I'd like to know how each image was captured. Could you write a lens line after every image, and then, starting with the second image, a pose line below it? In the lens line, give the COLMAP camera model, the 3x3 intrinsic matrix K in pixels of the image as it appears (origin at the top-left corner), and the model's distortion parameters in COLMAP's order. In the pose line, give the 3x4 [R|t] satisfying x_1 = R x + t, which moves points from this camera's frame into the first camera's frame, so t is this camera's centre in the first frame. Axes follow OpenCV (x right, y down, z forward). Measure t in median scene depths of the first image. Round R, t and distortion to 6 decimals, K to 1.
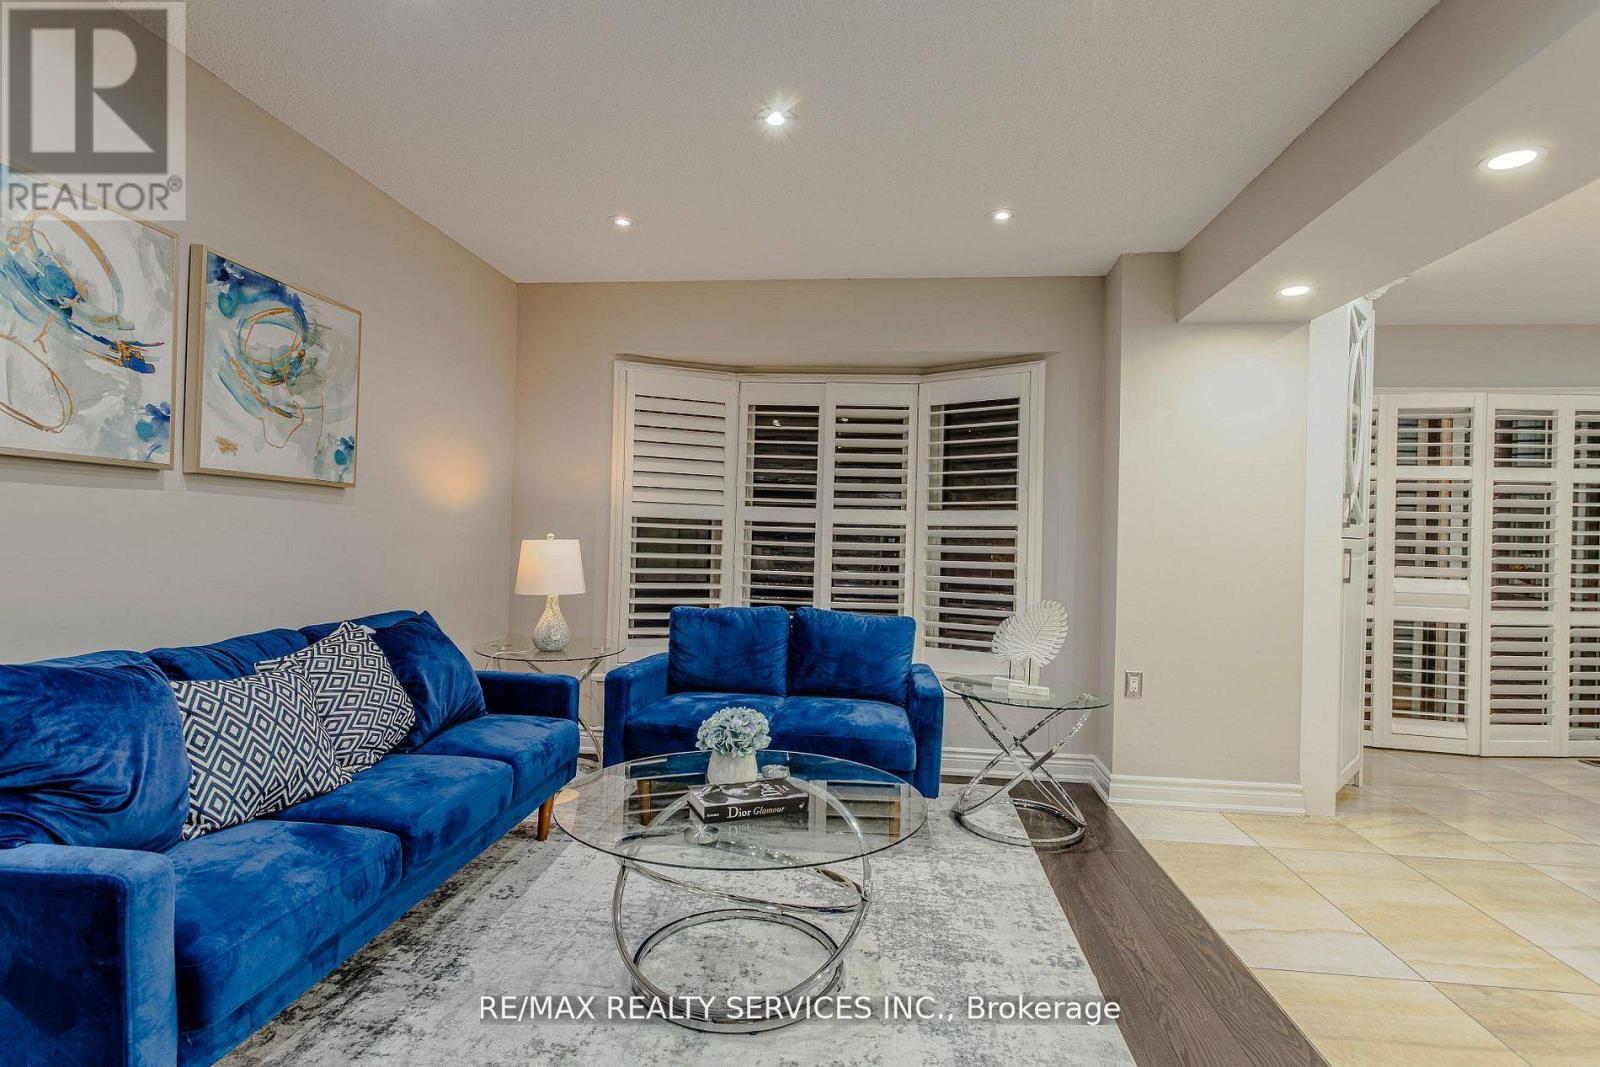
lens RADIAL K [[779.6, 0, 809.1], [0, 779.6, 537.4], [0, 0, 1]] dist [0.005874, 0.000847]
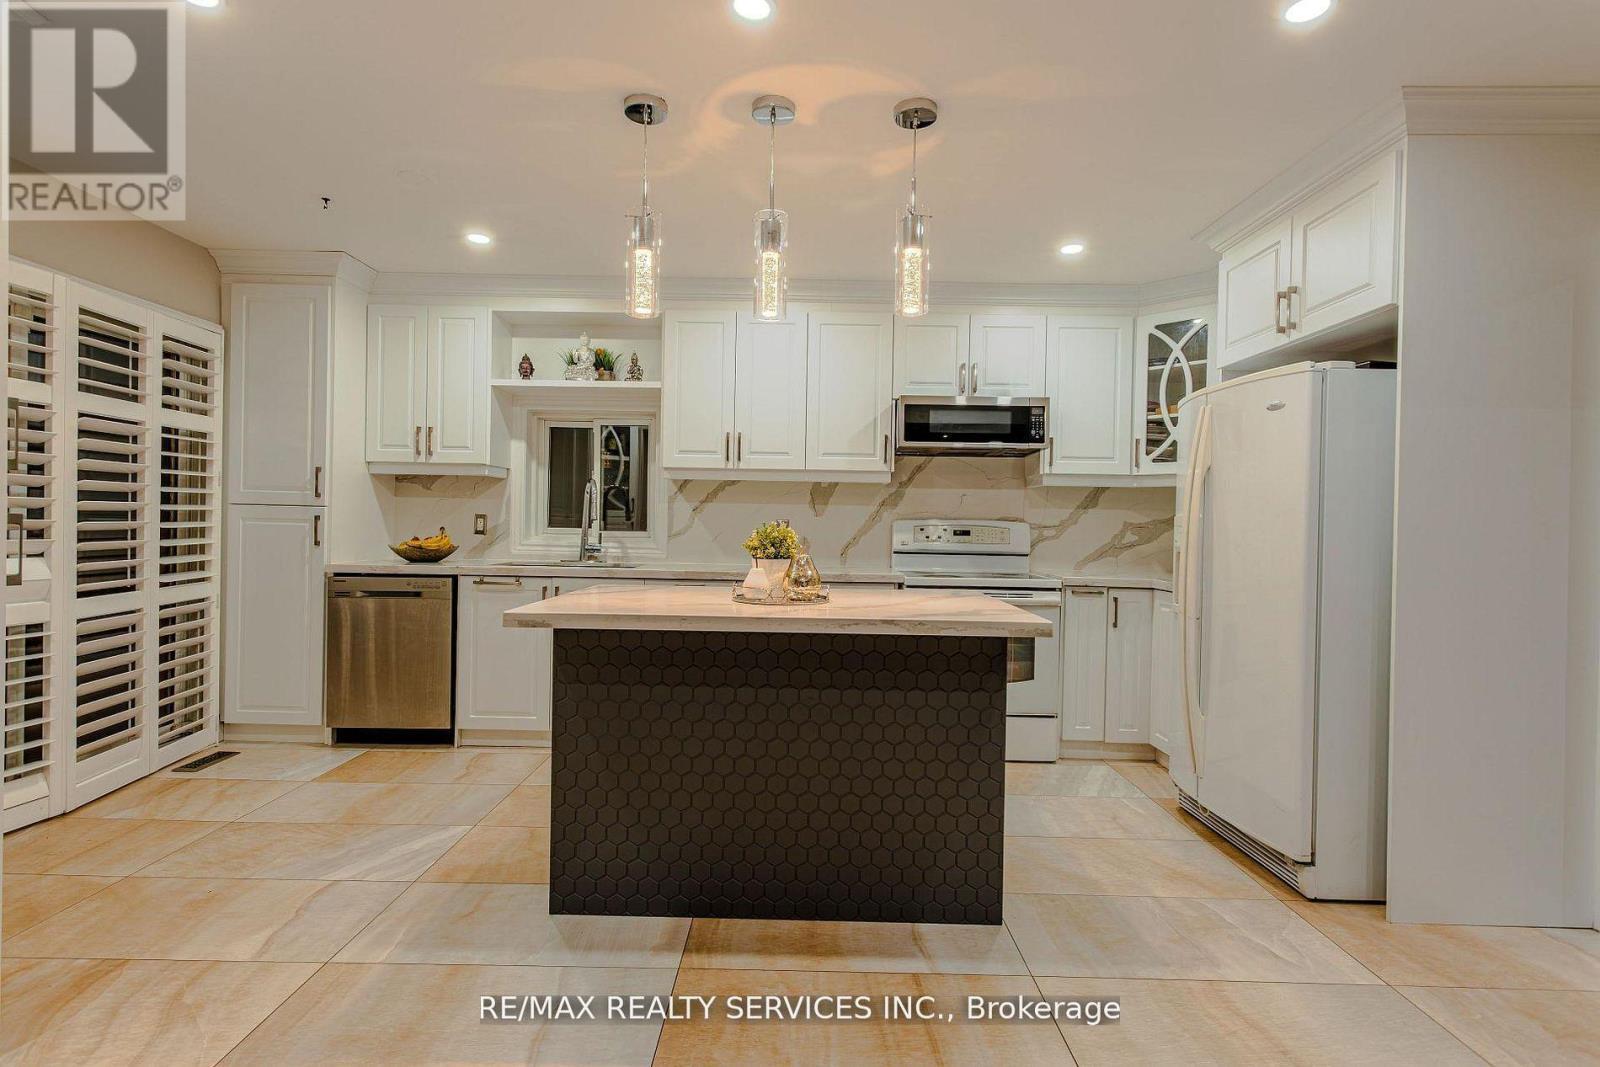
lens RADIAL K [[779.6, 0, 798.6], [0, 779.6, 531.5], [0, 0, 1]] dist [0.005874, 0.000847]
pose [[-0.095983, -0.035924, 0.994734, 0.200266], [-0.014886, 0.999289, 0.034652, 0.000817], [-0.995272, -0.011482, -0.096450, 0.689761]]
